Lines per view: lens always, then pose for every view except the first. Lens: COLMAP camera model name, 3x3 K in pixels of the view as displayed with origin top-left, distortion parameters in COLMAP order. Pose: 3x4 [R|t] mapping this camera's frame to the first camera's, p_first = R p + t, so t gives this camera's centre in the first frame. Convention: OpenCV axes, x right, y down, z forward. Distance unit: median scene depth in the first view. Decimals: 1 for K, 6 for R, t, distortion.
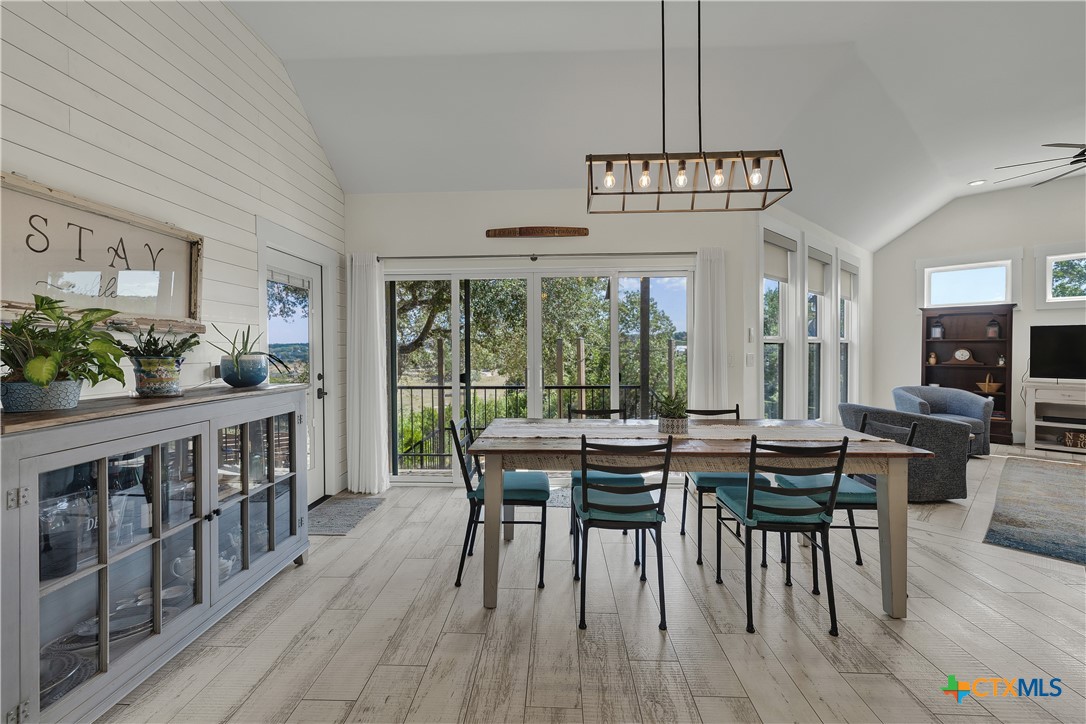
lens RADIAL K [[457.0, 0, 536.6], [0, 457.0, 343.7], [0, 0, 1]] dist [-0.002945, -0.000130]
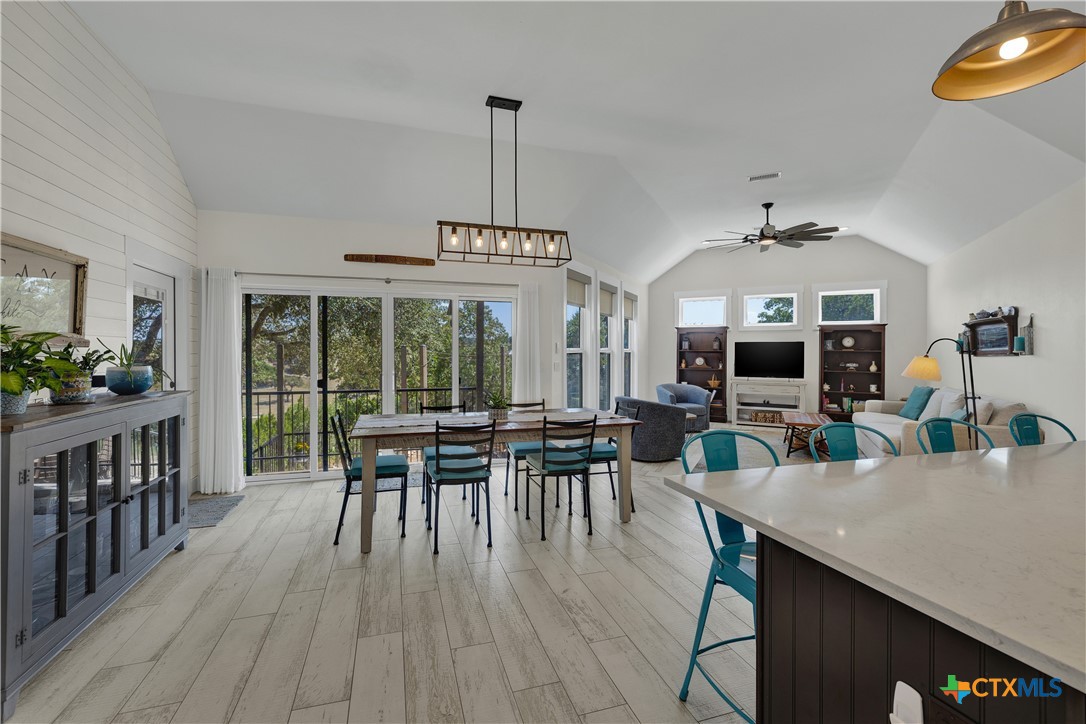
lens RADIAL K [[457.0, 0, 530.1], [0, 457.0, 372.2], [0, 0, 1]] dist [-0.002945, -0.000130]
pose [[0.942775, -0.008757, 0.333315, -0.081181], [-0.009843, 0.998489, 0.054072, -0.029422], [-0.333285, -0.054258, 0.941264, -0.367432]]
